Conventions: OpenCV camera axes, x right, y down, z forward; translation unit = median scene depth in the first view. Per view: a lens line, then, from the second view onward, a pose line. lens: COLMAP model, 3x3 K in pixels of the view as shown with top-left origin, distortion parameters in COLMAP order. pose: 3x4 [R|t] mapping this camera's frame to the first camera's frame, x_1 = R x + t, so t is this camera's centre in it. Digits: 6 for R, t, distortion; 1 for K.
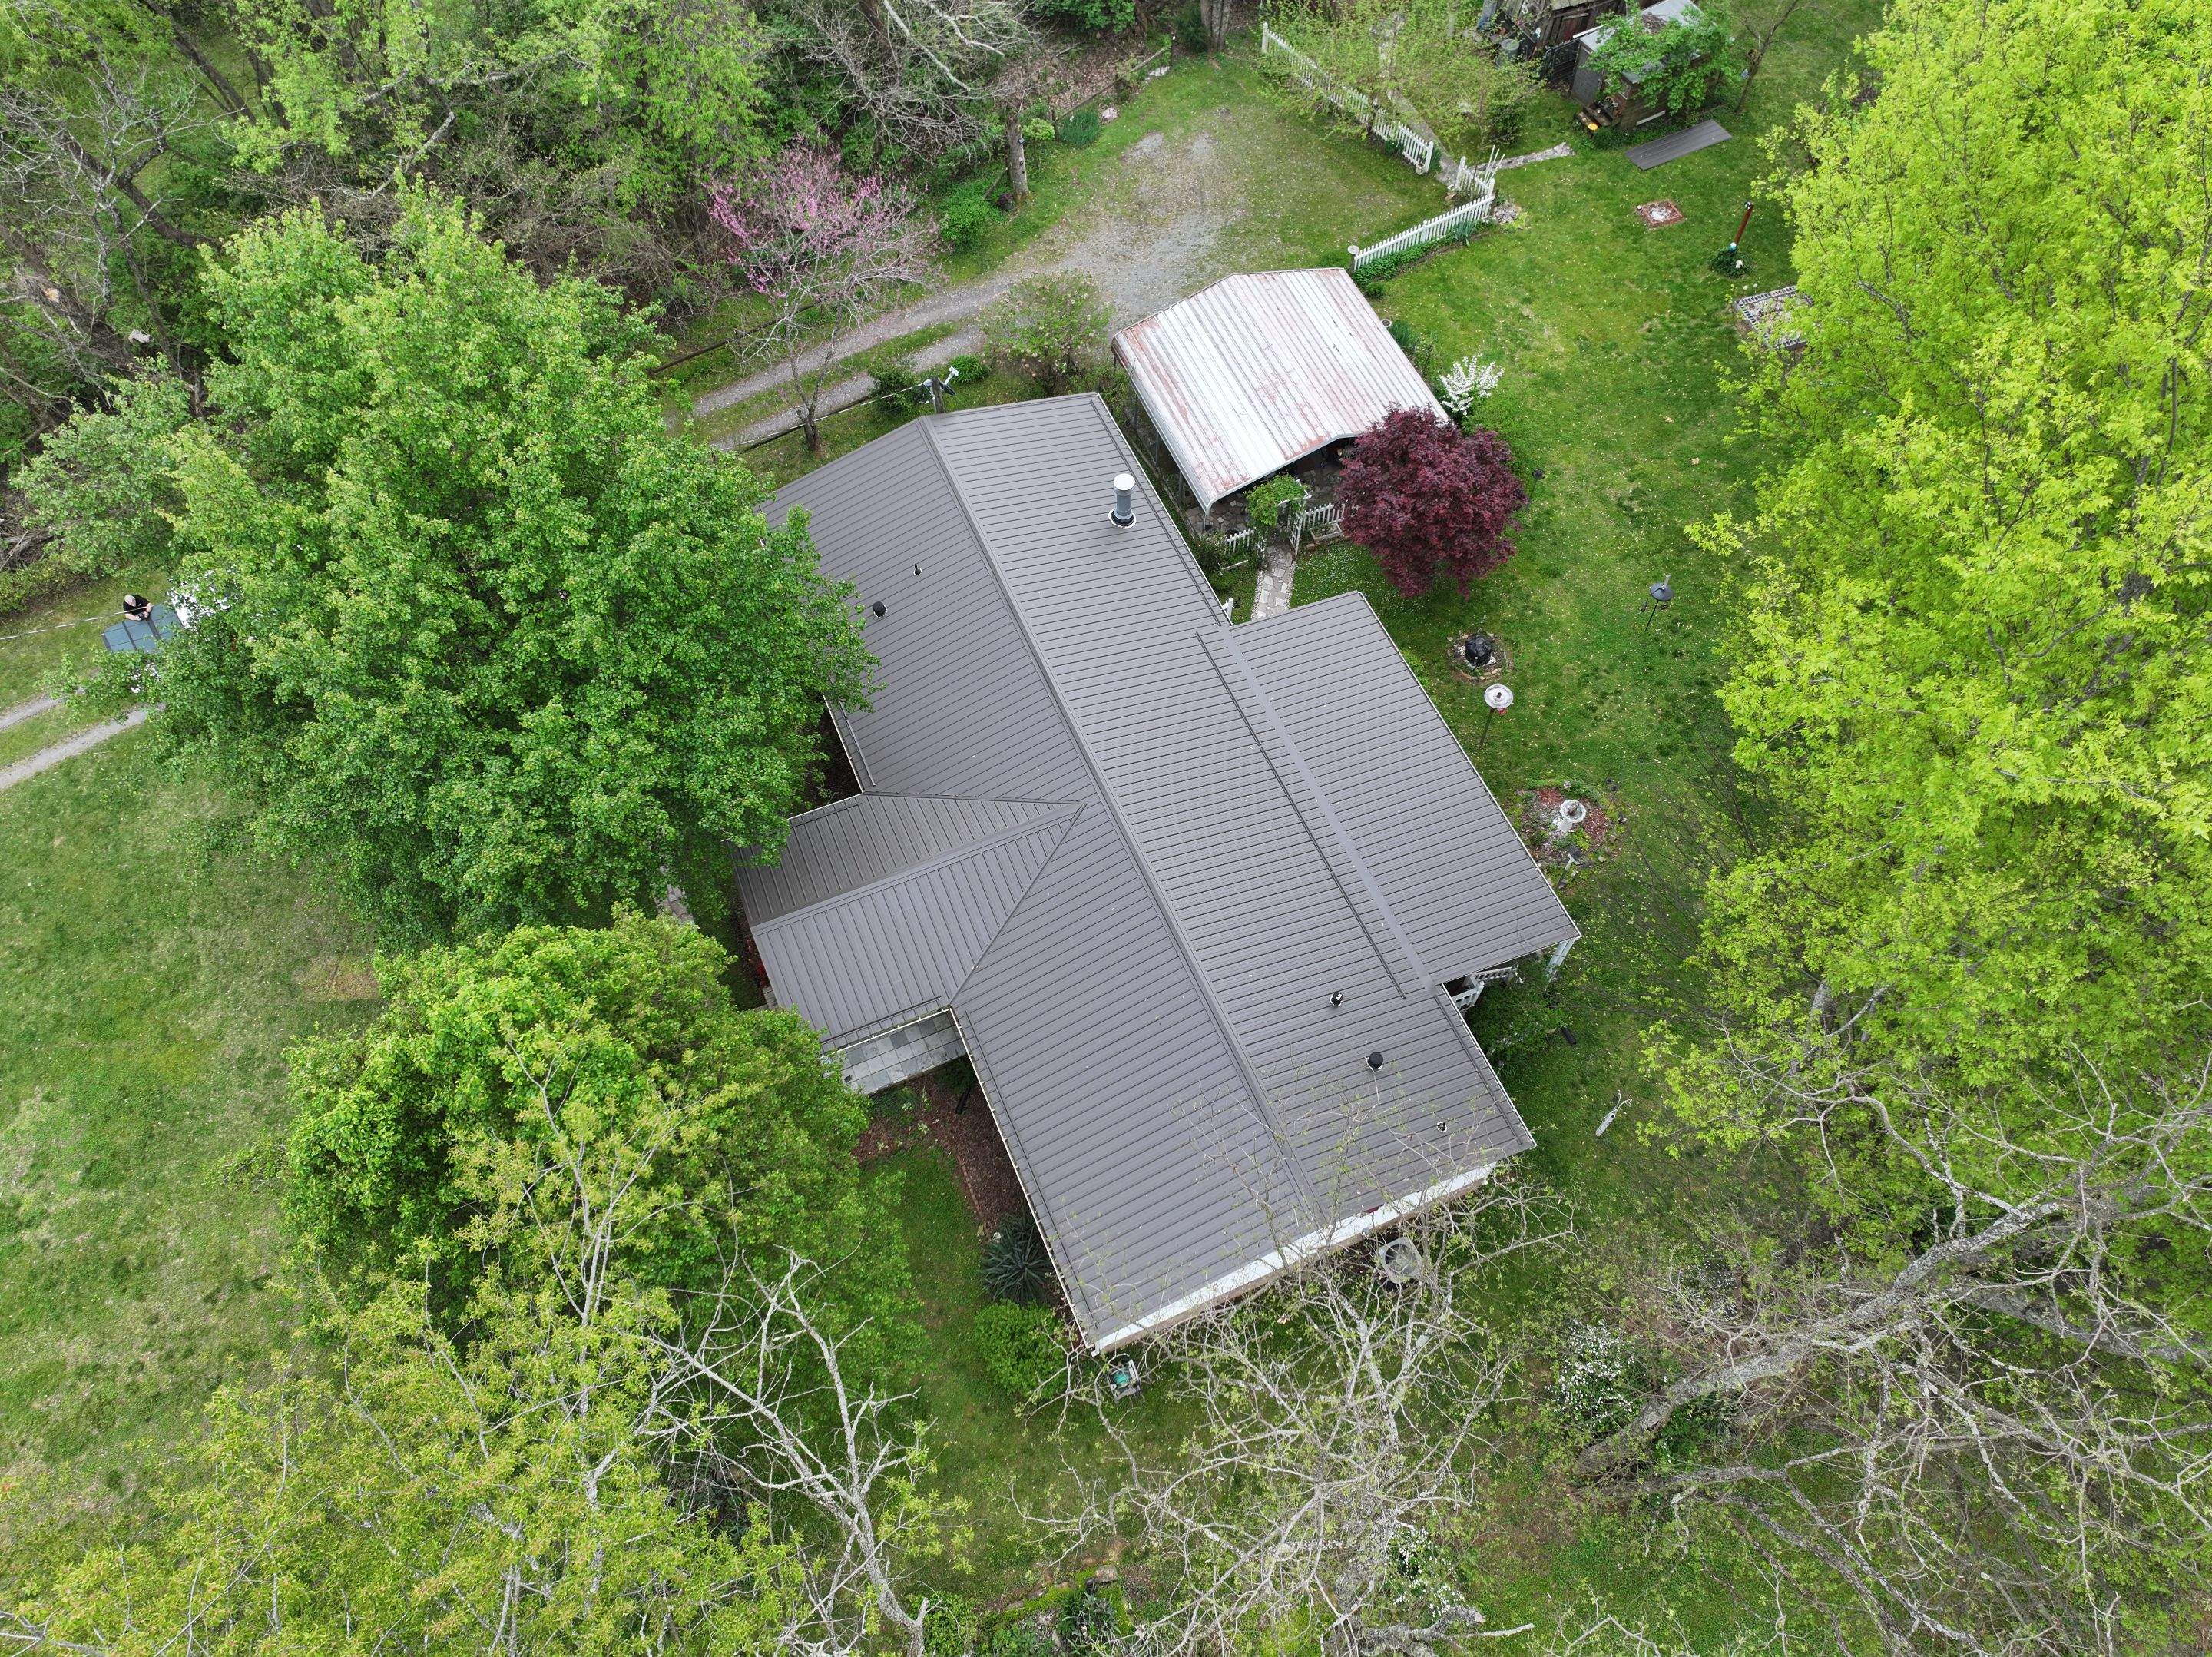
lens RADIAL K [[1555.0, 0, 1109.1], [0, 1555.0, 828.2], [0, 0, 1]] dist [0.007663, 0.001698]
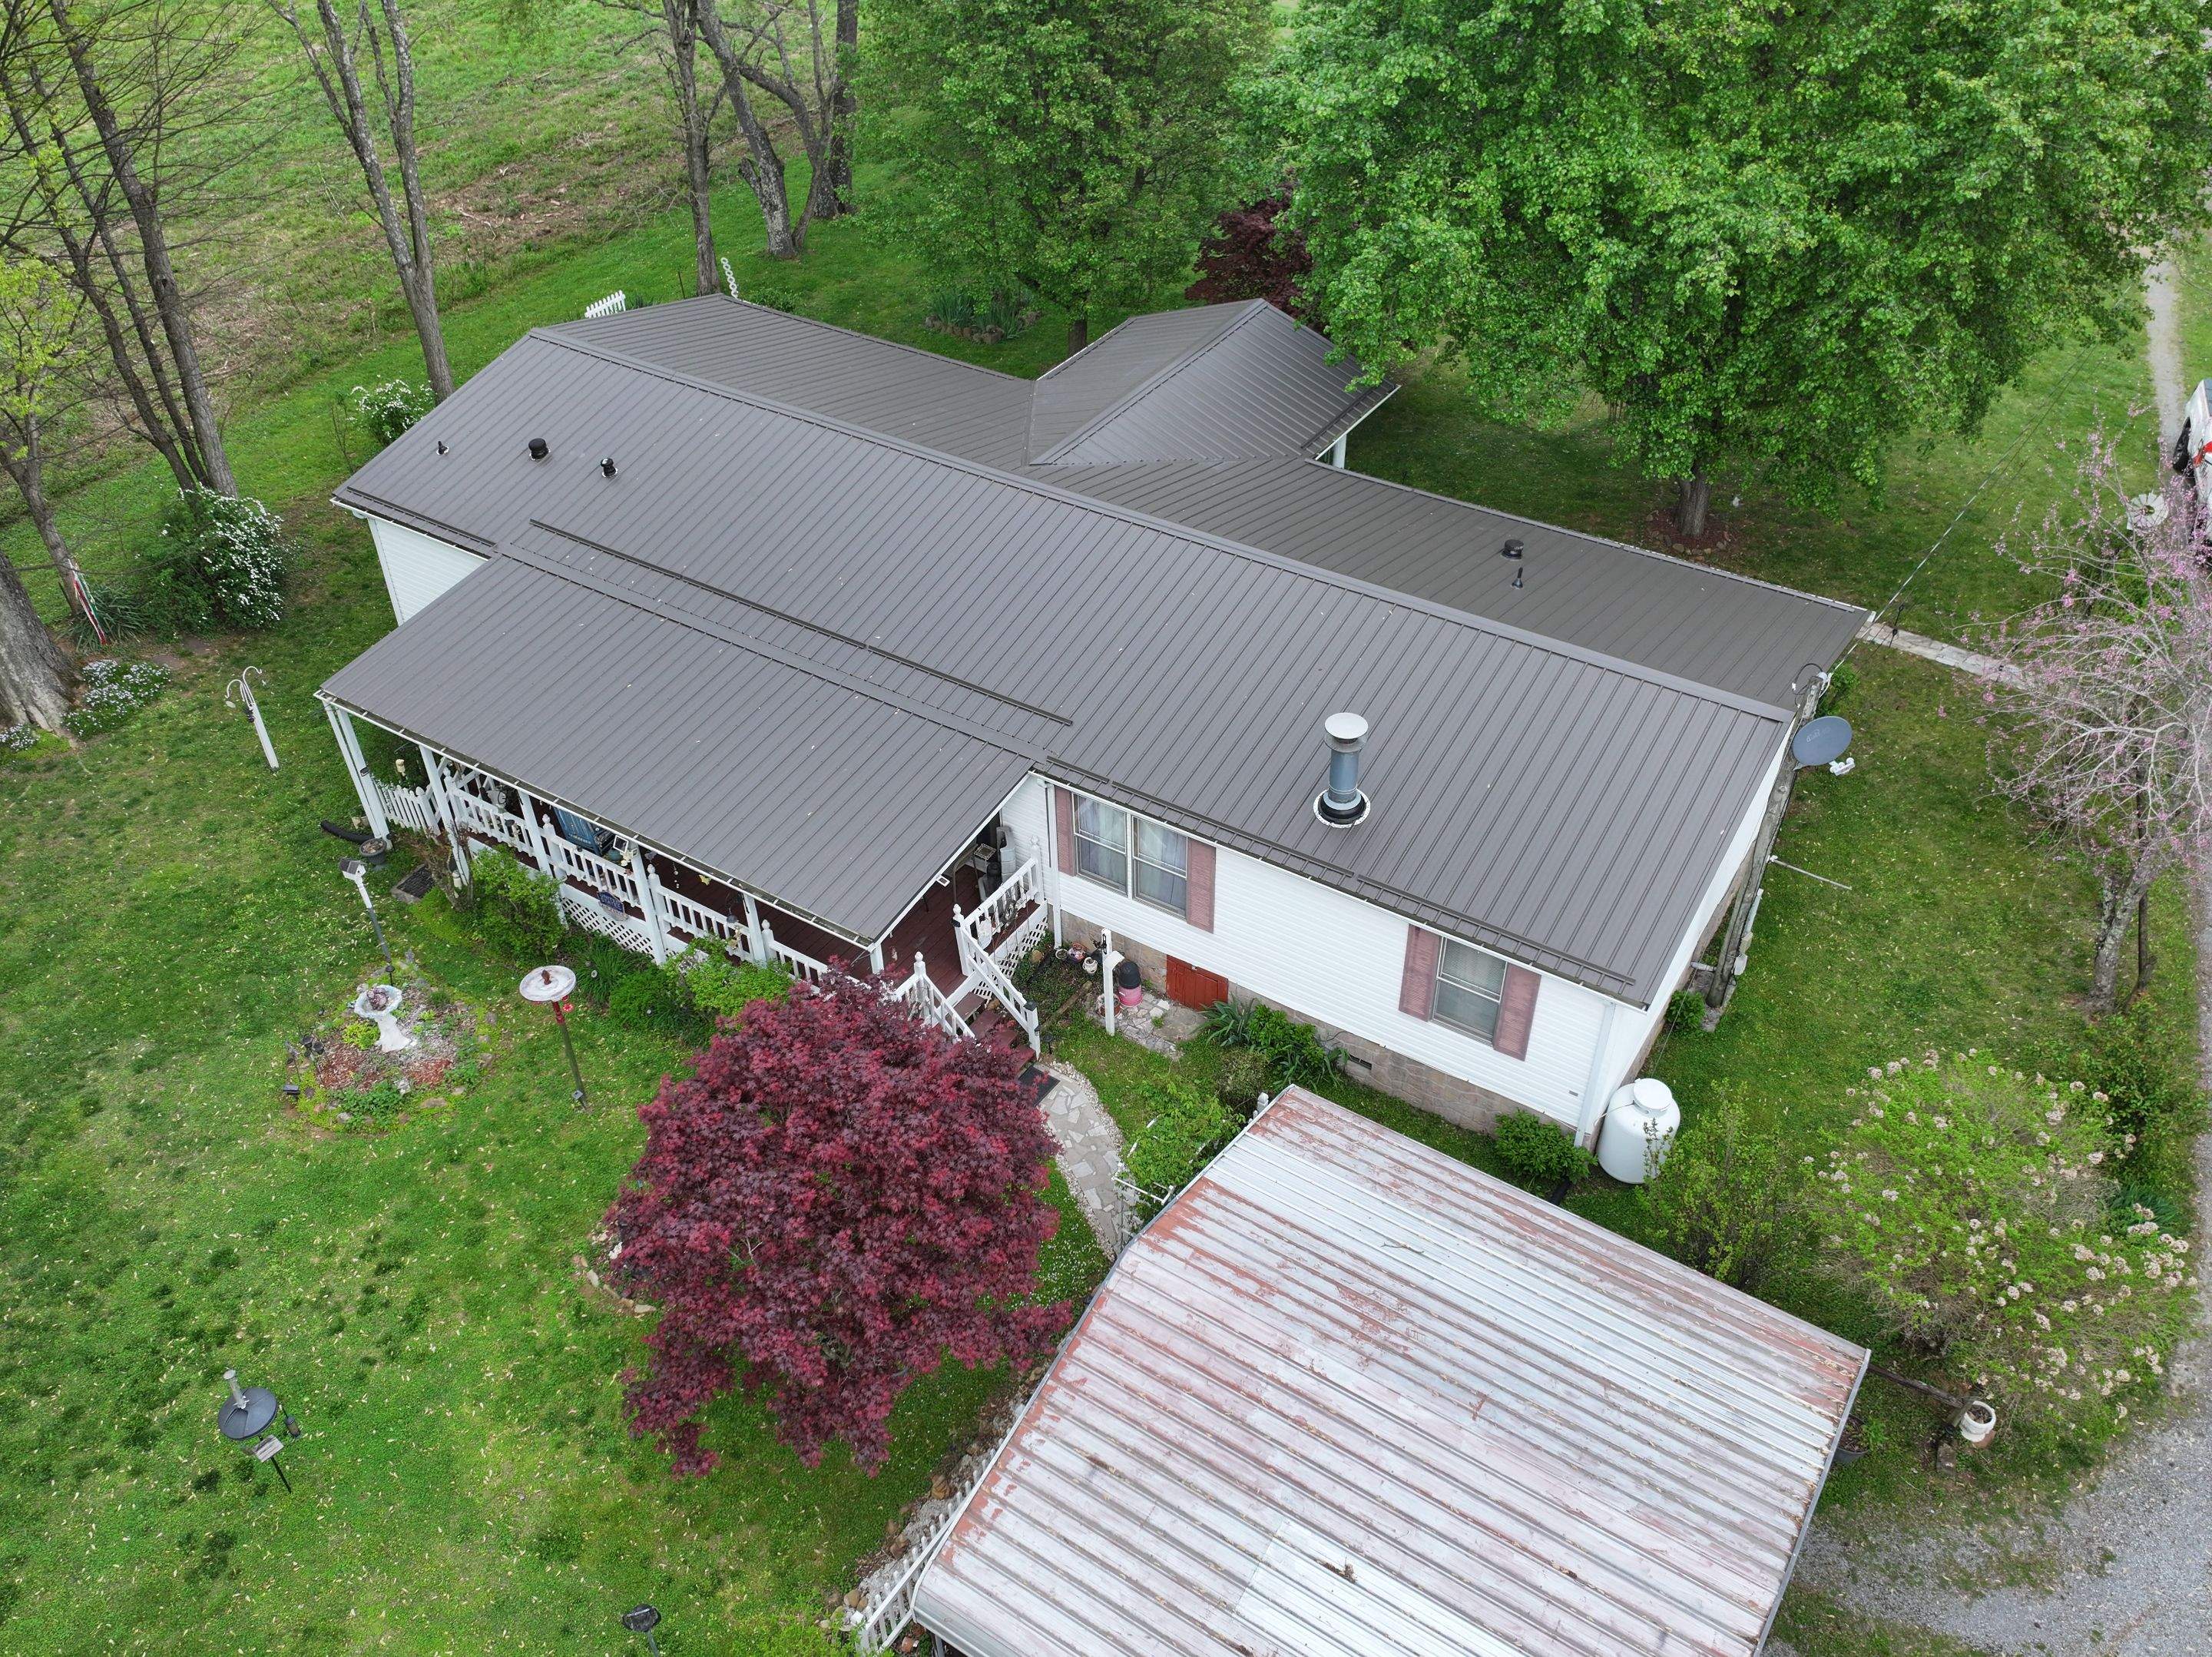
lens RADIAL K [[1771.5, 0, 1101.2], [0, 1771.5, 829.4], [0, 0, 1]] dist [0.000023, 0.010987]
pose [[-0.825904, 0.382065, -0.414620, 0.286814], [-0.475343, -0.076381, 0.876479, -0.607683], [0.303203, 0.920973, 0.244696, 0.767566]]
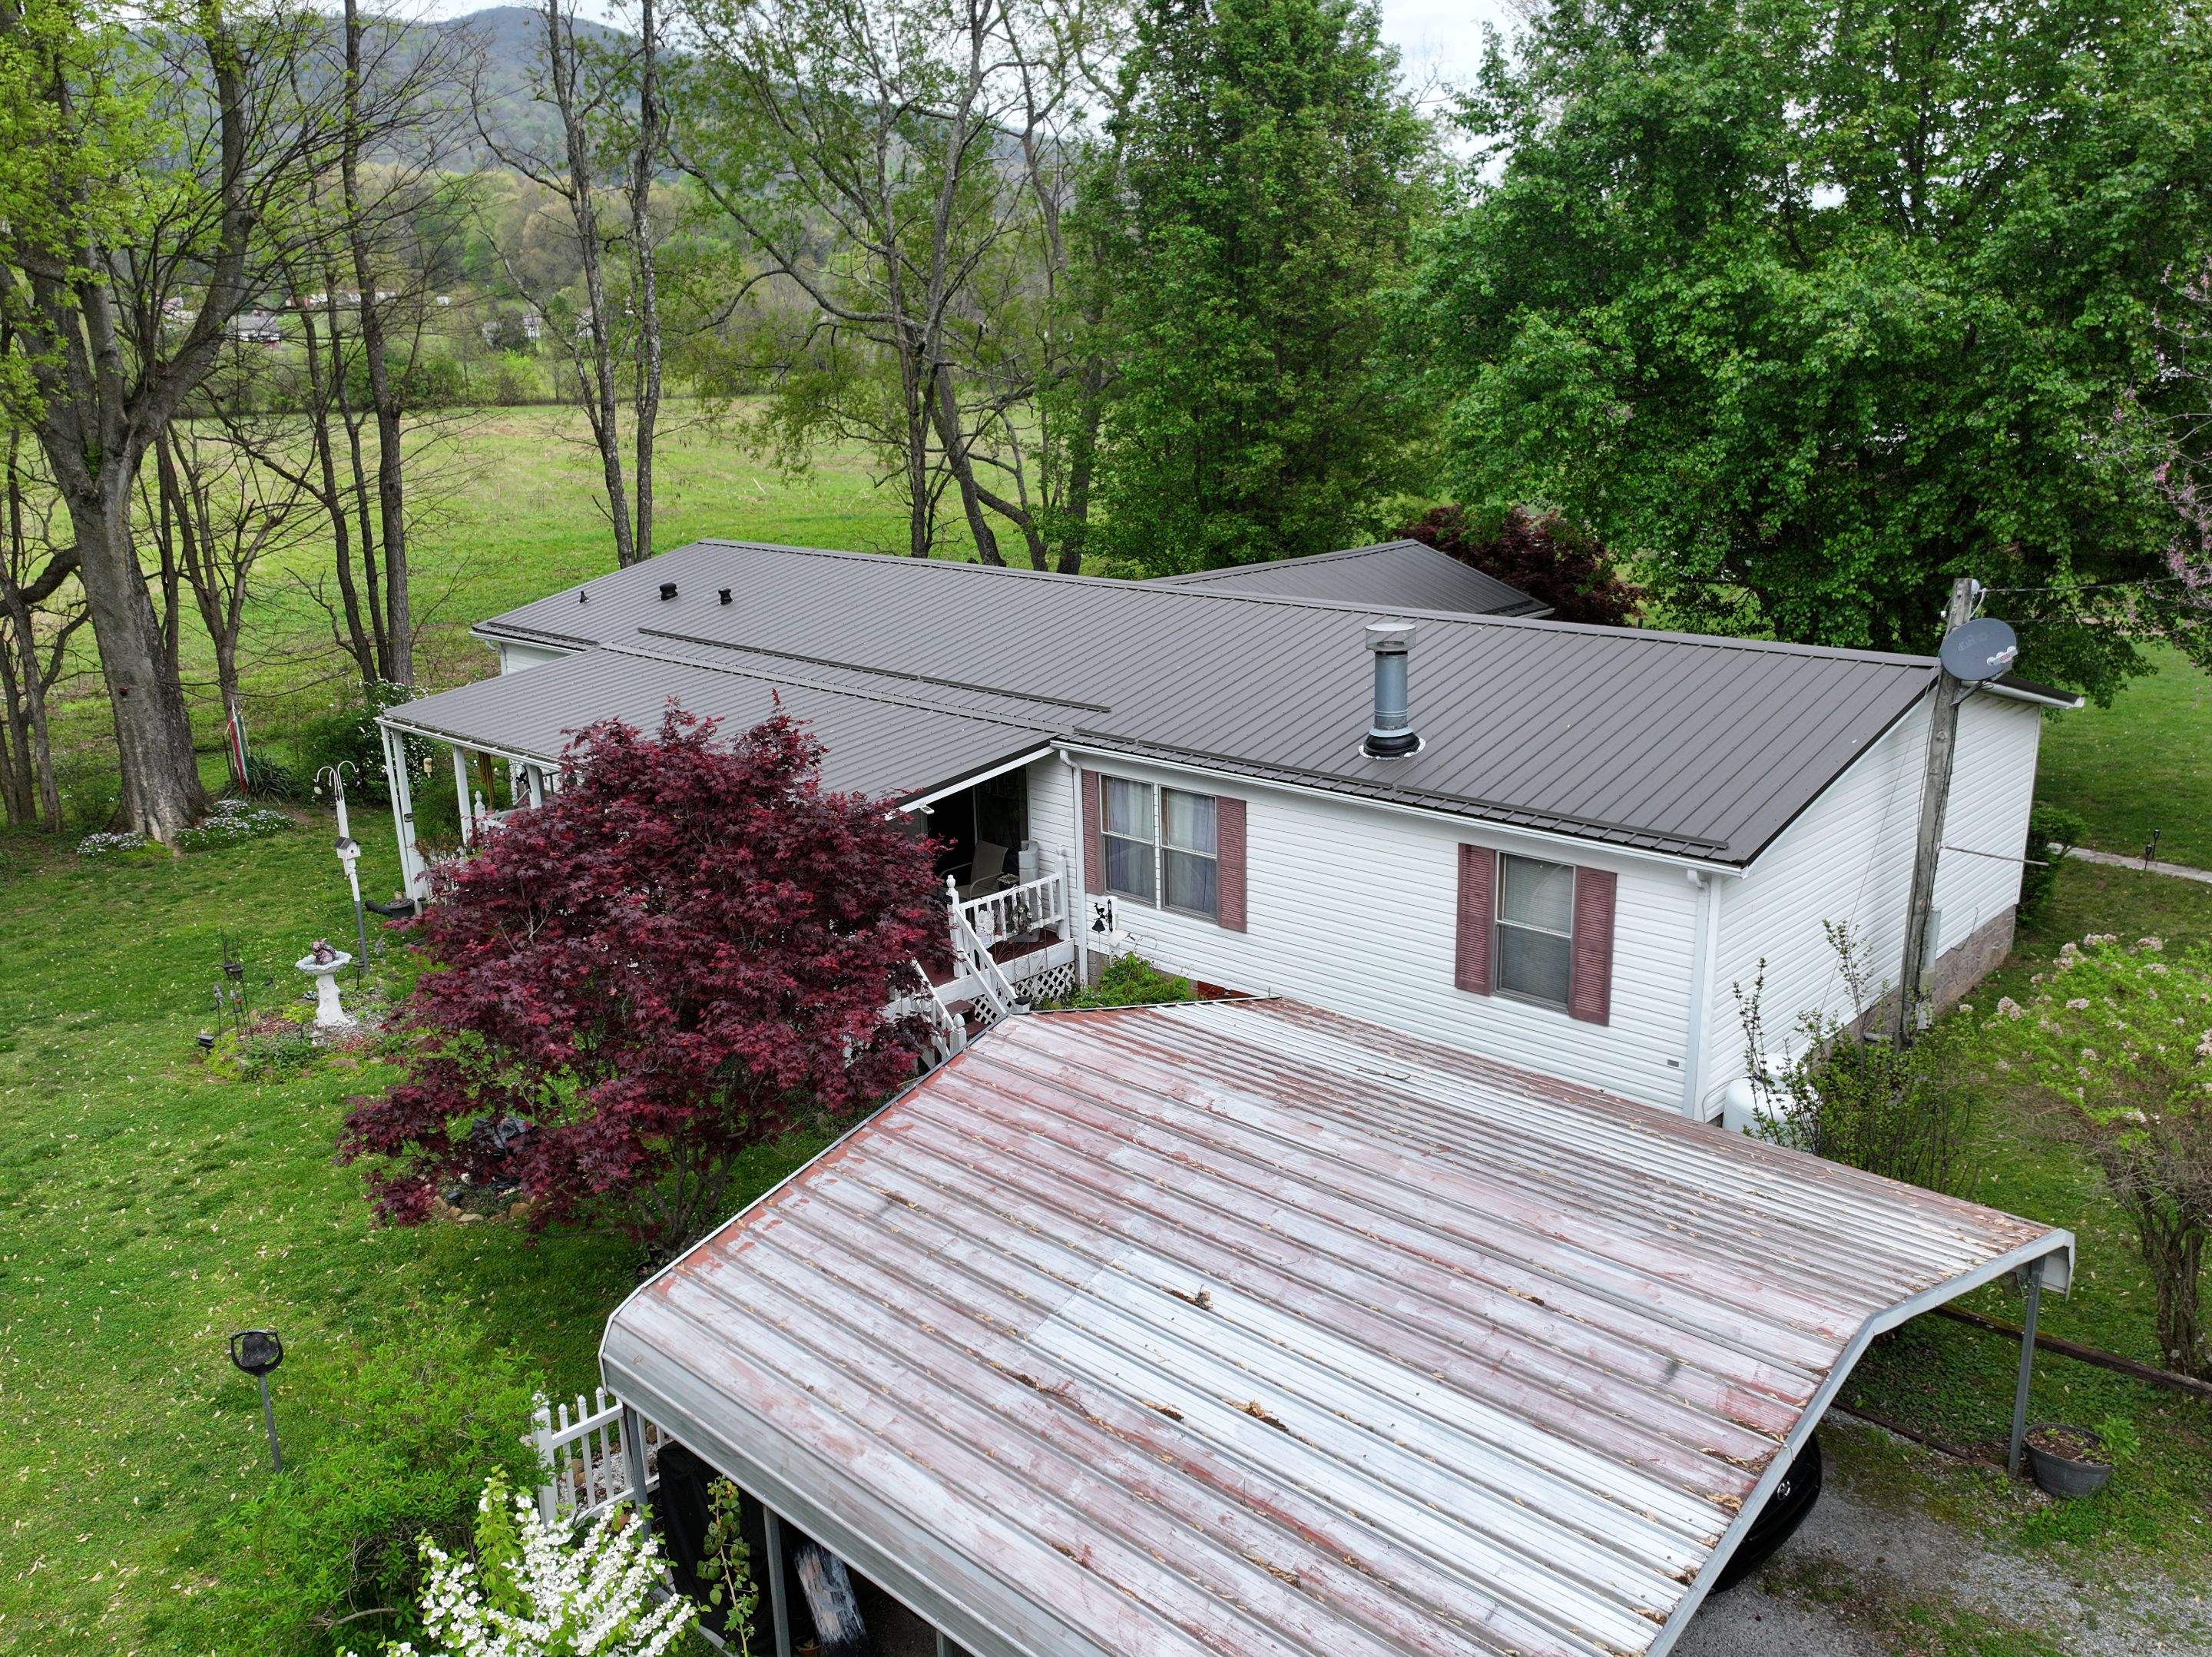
lens RADIAL K [[1771.5, 0, 1102.2], [0, 1771.5, 827.6], [0, 0, 1]] dist [0.000023, 0.010987]
pose [[-0.915842, 0.140487, -0.376161, 0.245304], [-0.329252, 0.273483, 0.903770, -0.554639], [0.229842, 0.951562, -0.204211, 1.005059]]
